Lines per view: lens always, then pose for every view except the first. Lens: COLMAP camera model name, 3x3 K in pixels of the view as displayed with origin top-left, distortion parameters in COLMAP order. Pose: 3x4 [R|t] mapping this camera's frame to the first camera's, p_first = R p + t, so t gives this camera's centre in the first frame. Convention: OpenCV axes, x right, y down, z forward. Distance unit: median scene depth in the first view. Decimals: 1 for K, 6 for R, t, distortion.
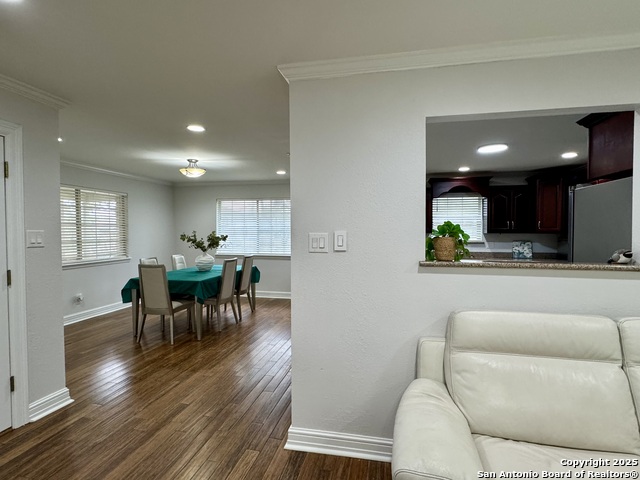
lens RADIAL K [[345.4, 0, 319.0], [0, 345.4, 240.3], [0, 0, 1]] dist [-0.001981, 0.002878]
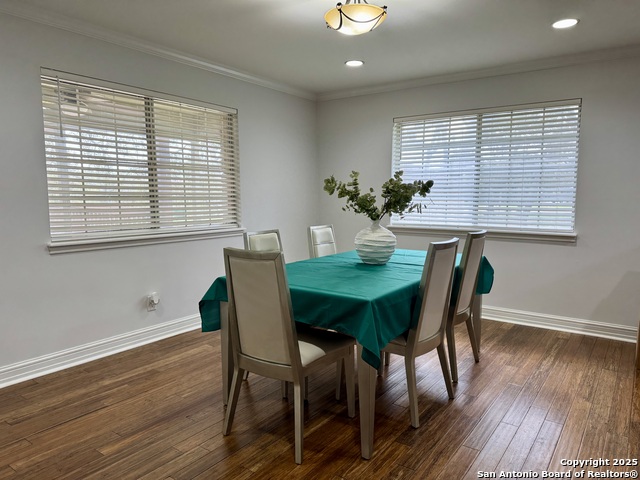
lens RADIAL K [[459.2, 0, 321.8], [0, 459.2, 240.2], [0, 0, 1]] dist [0.092781, -0.084004]
pose [[0.919238, 0.039530, -0.391712, -0.167574], [-0.011496, 0.997217, 0.073657, 0.016251], [0.393534, -0.063205, 0.917135, 0.443805]]
